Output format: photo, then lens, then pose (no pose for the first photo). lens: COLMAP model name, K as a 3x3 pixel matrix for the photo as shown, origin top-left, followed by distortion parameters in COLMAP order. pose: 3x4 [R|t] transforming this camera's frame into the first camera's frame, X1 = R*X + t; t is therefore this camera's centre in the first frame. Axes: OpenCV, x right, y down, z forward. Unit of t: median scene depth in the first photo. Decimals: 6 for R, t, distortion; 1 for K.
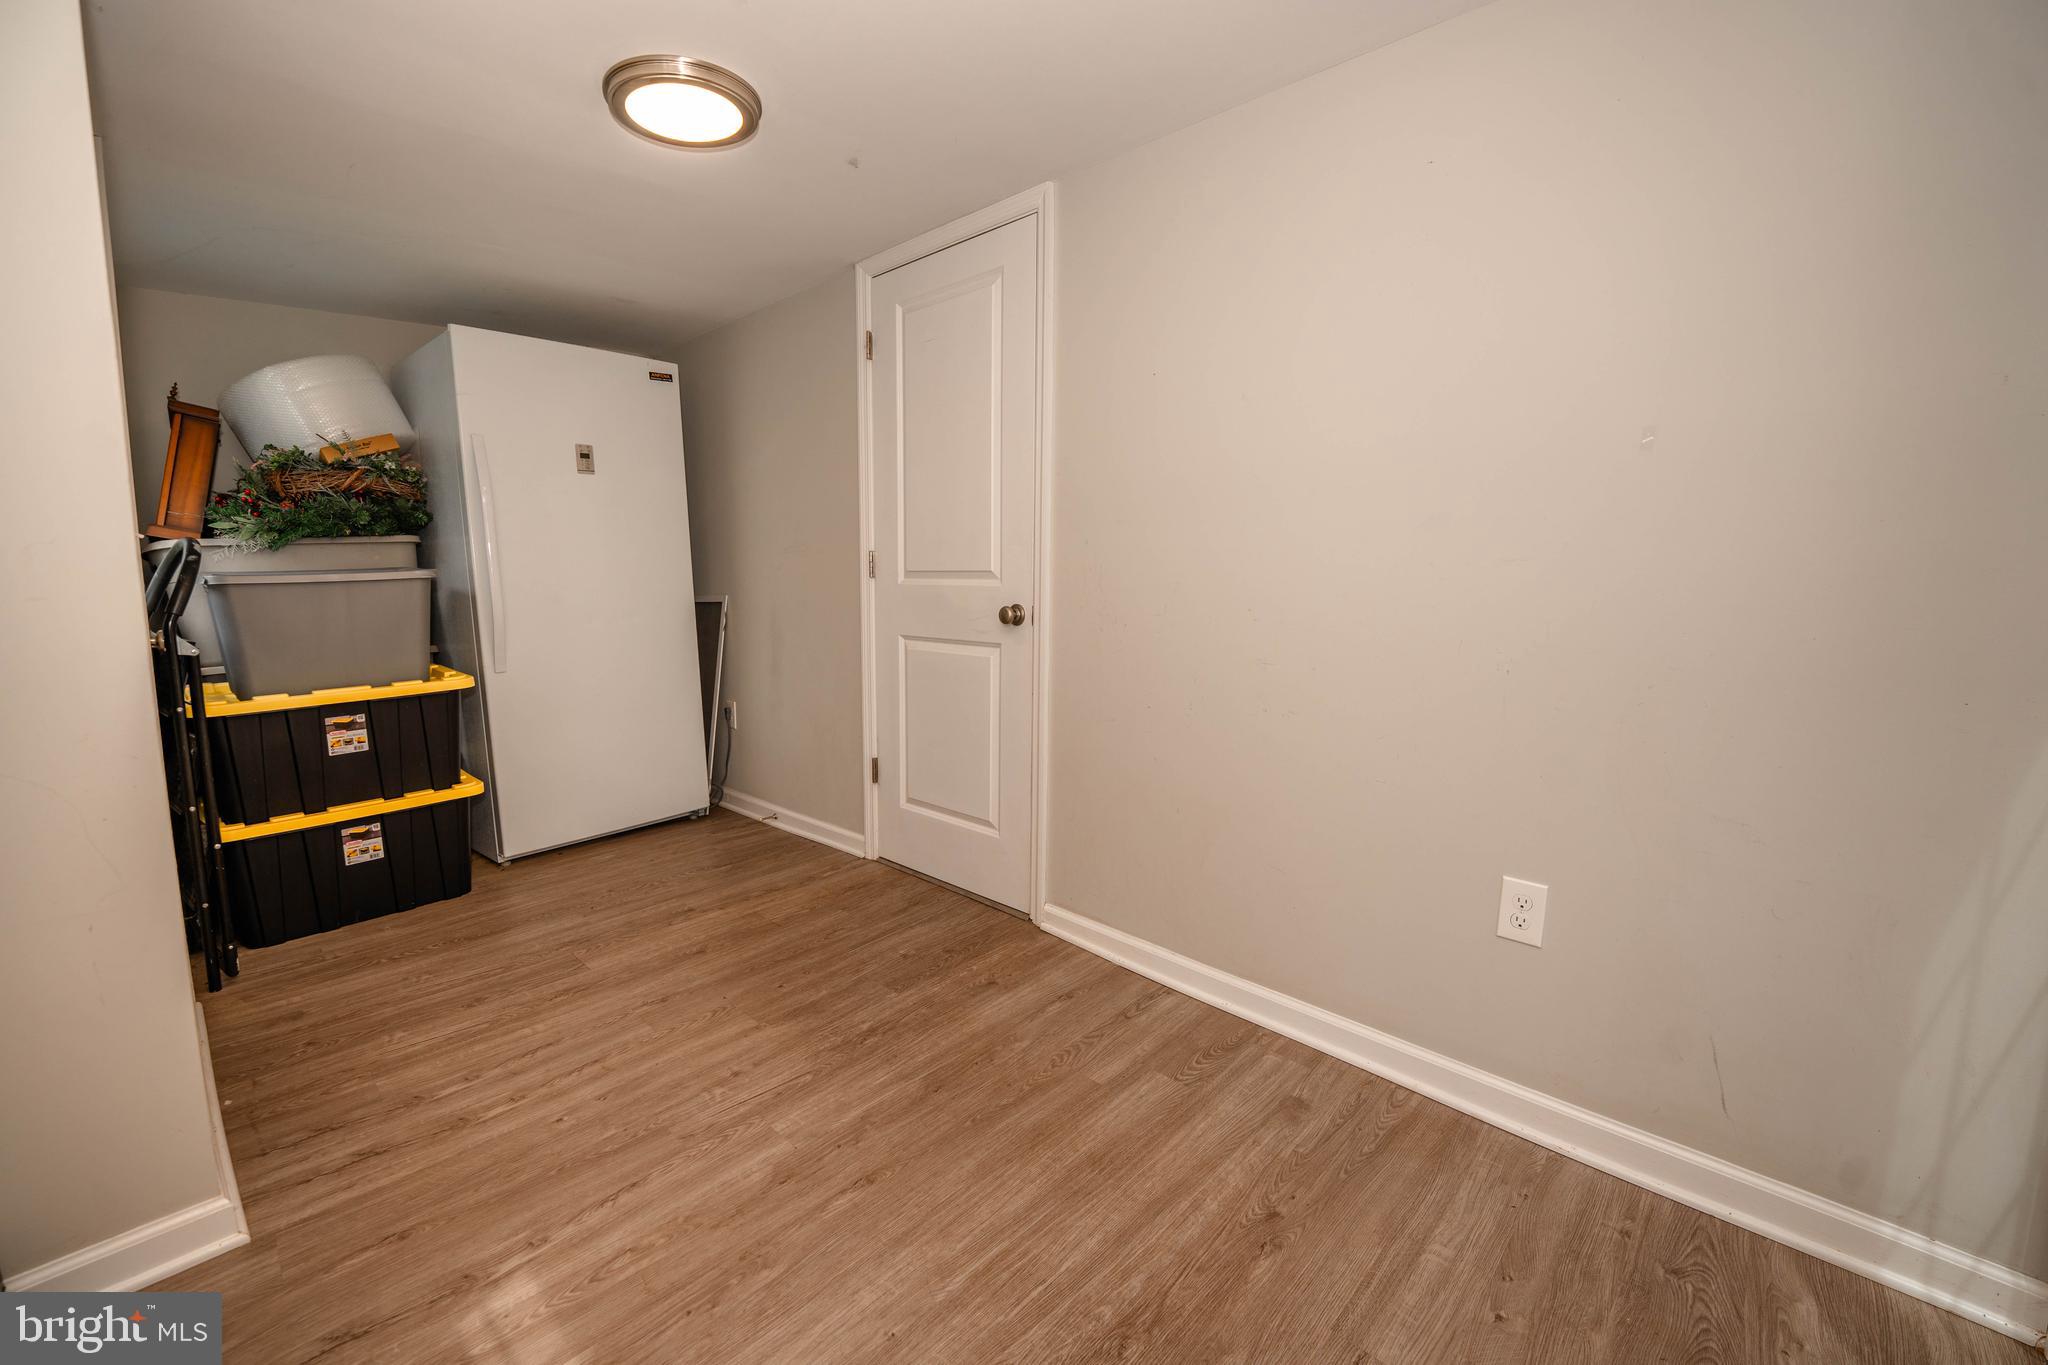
lens RADIAL K [[825.9, 0, 1018.0], [0, 825.9, 681.6], [0, 0, 1]] dist [-0.026754, 0.001013]
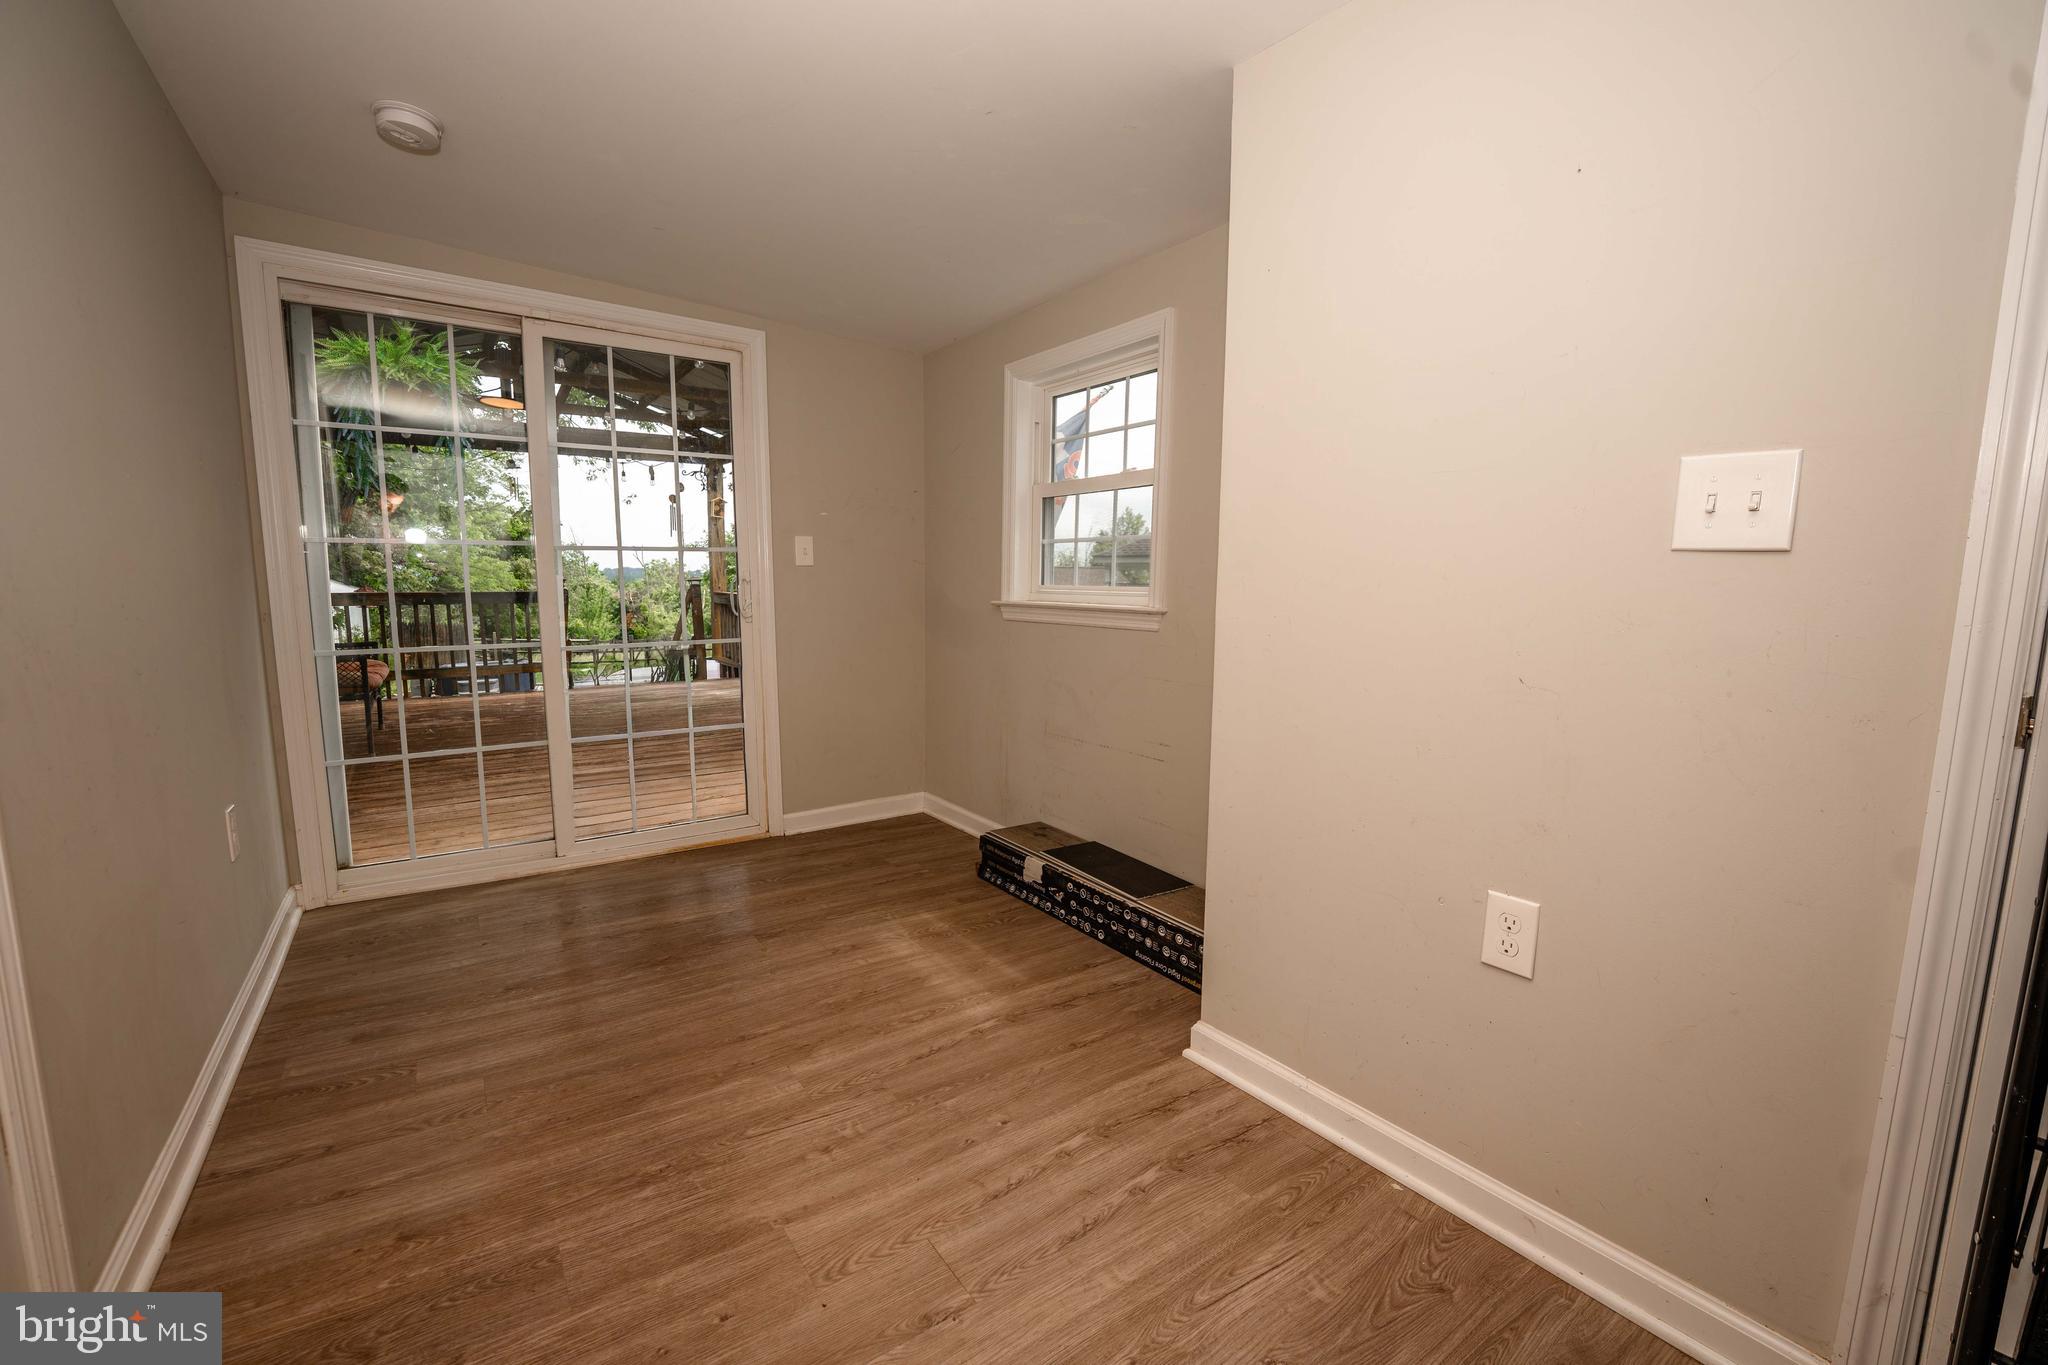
lens RADIAL K [[834.2, 0, 1023.0], [0, 834.2, 678.9], [0, 0, 1]] dist [-0.025776, 0.000113]
pose [[-0.982148, -0.036778, 0.184481, -0.603611], [0.009627, 0.969590, 0.244547, -0.181425], [-0.187865, 0.241957, -0.951926, 1.461450]]
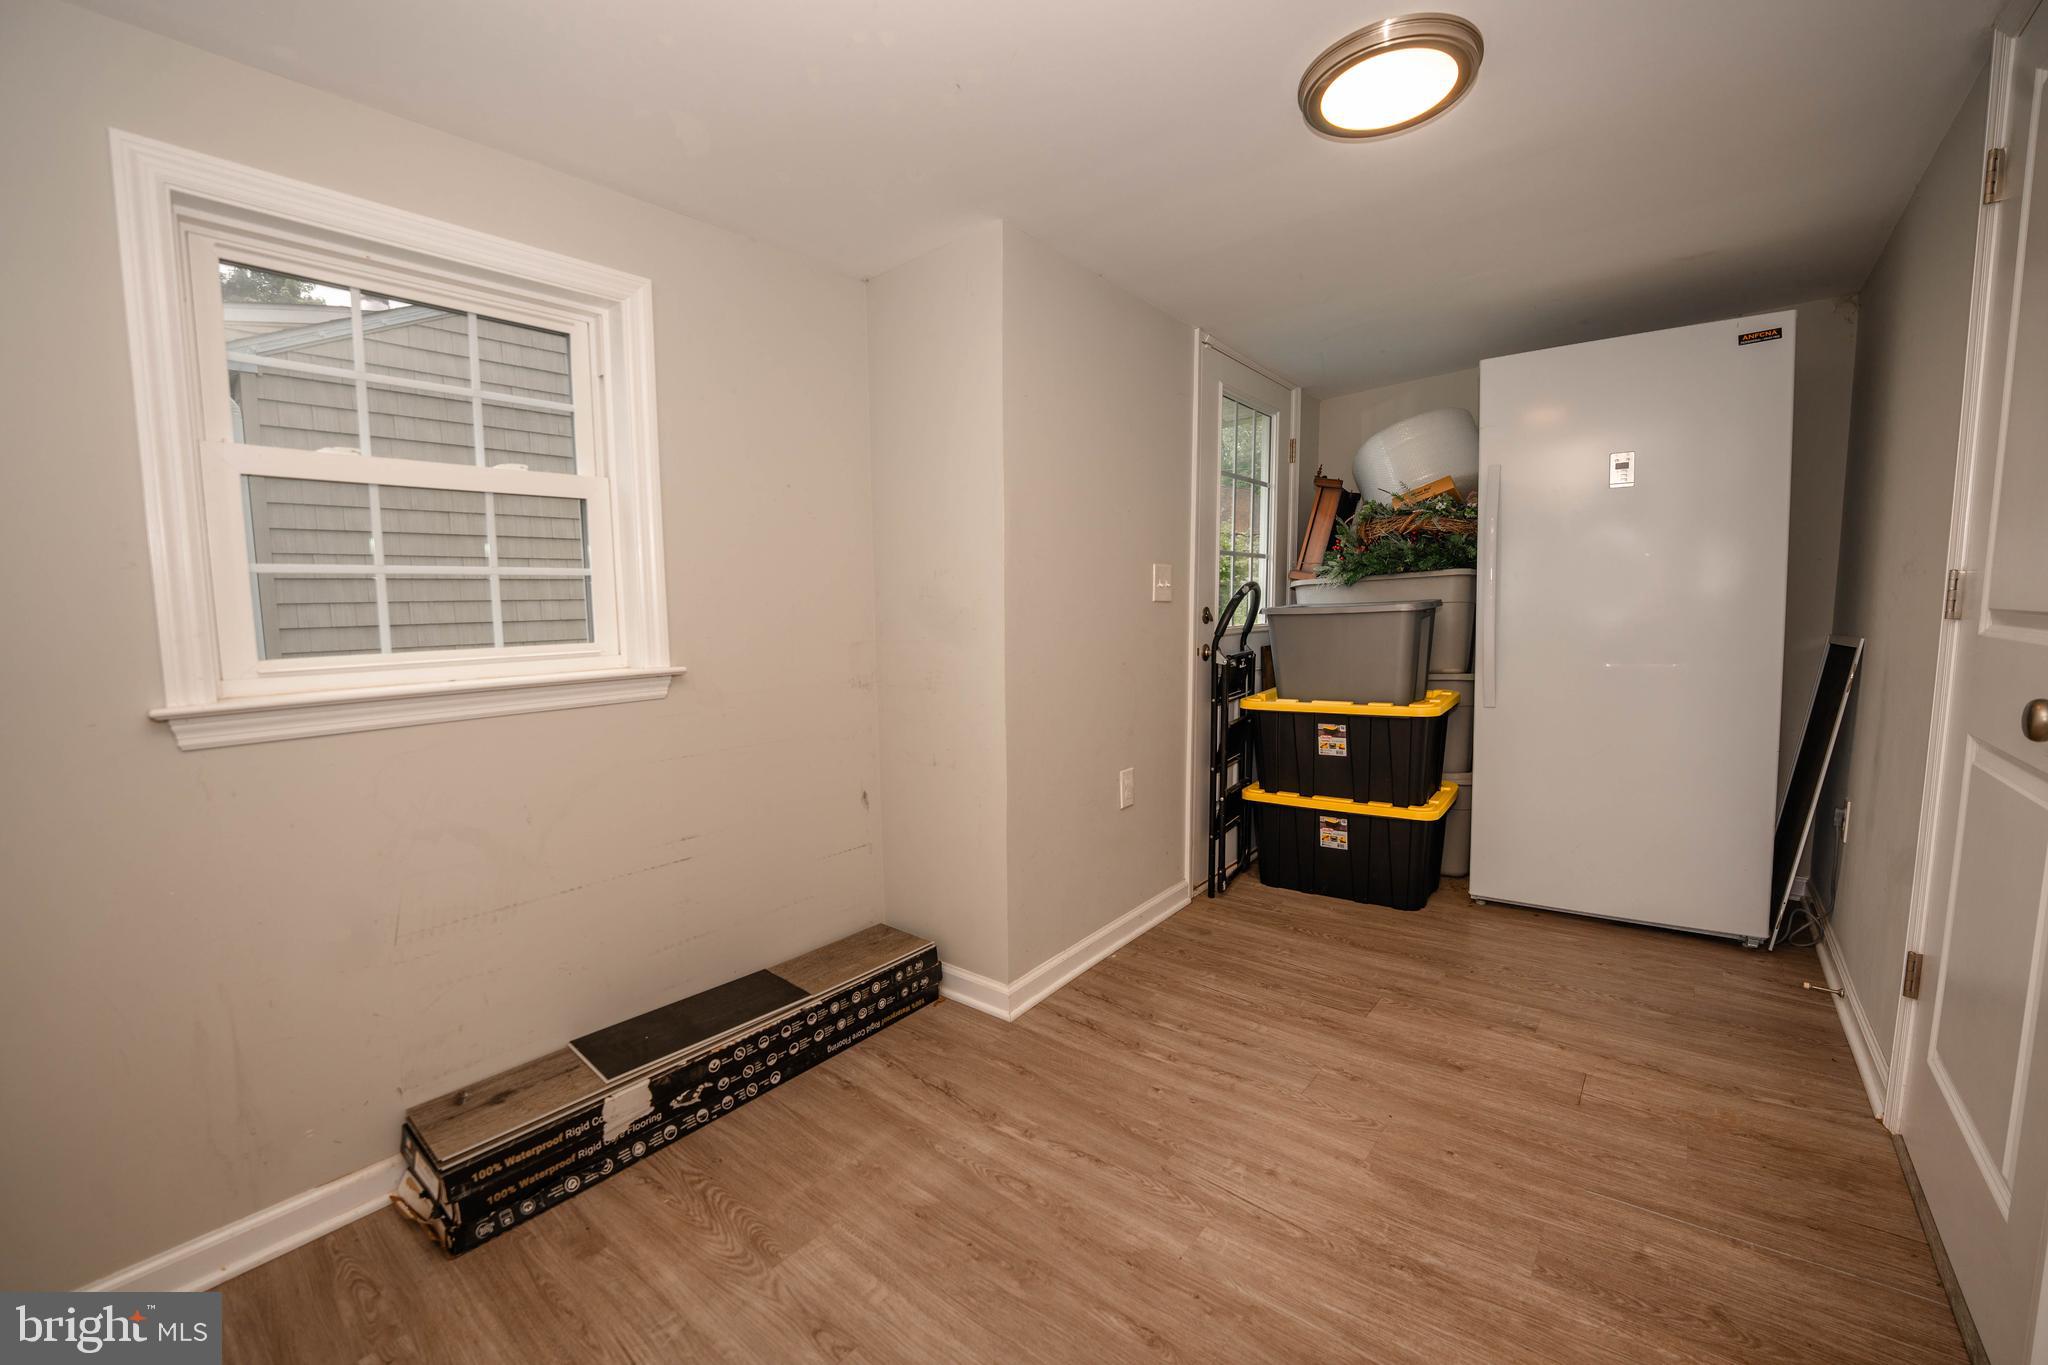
lens RADIAL K [[825.9, 0, 1018.0], [0, 825.9, 681.6], [0, 0, 1]] dist [-0.026754, 0.001013]
pose [[0.071089, 0.096494, -0.992792, 0.417520], [-0.114988, 0.989467, 0.087937, -0.089963], [0.990820, 0.107908, 0.081435, 0.520331]]
